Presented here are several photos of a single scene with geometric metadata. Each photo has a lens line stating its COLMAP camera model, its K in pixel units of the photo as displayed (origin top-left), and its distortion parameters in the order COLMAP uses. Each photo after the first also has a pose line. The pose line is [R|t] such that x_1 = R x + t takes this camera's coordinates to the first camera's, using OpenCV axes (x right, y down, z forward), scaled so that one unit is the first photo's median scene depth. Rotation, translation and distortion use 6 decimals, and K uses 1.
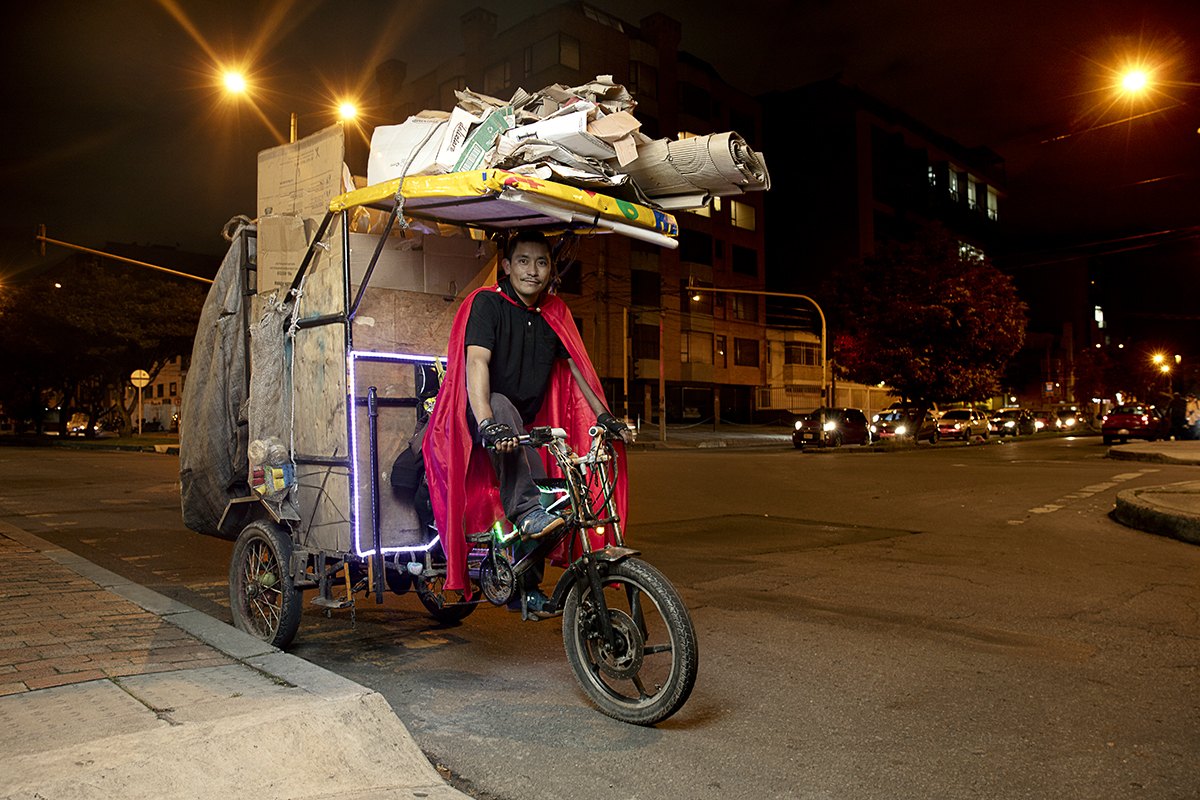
lens RADIAL K [[1031.7, 0, 598.7], [0, 1031.7, 382.0], [0, 0, 1]] dist [-0.054730, 0.004166]
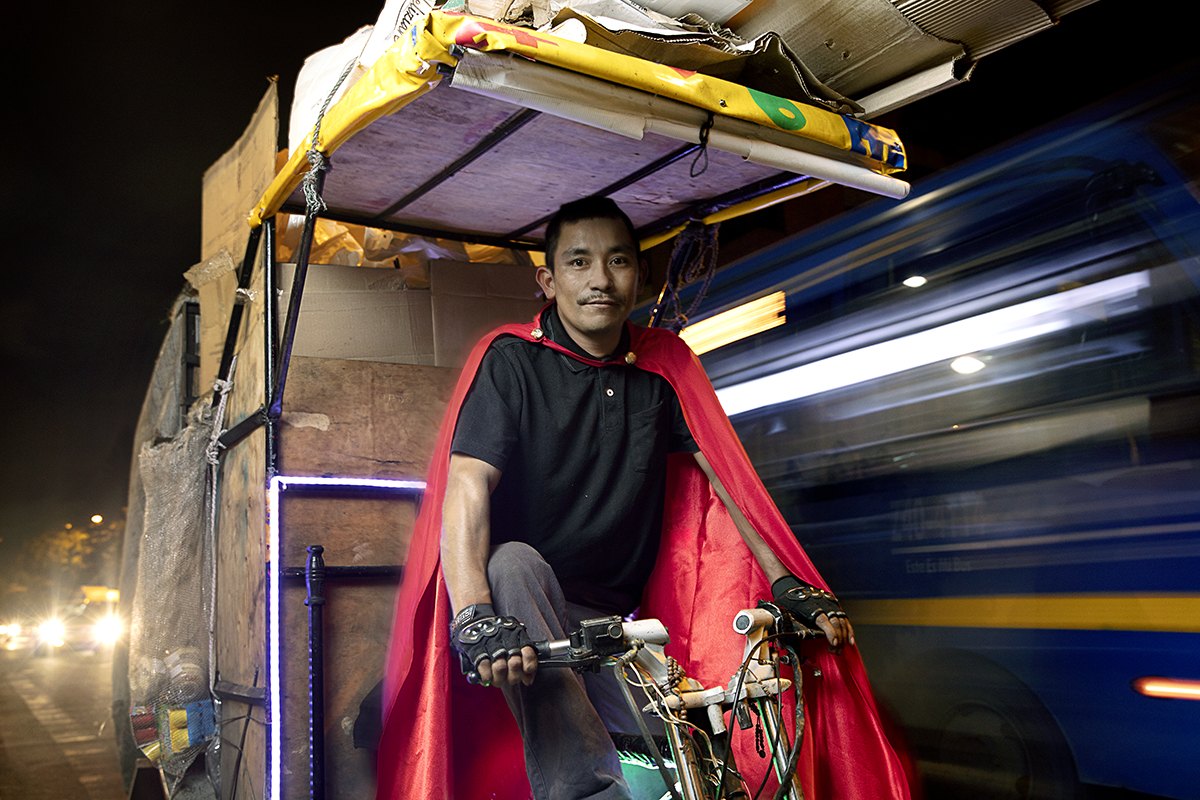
lens RADIAL K [[1031.7, 0, 598.7], [0, 1031.7, 382.0], [0, 0, 1]] dist [-0.054730, 0.004166]
pose [[0.961054, -0.097148, -0.258723, 0.054975], [0.053199, 0.983702, -0.171757, 0.020218], [0.271192, 0.151304, 0.950559, 0.557491]]
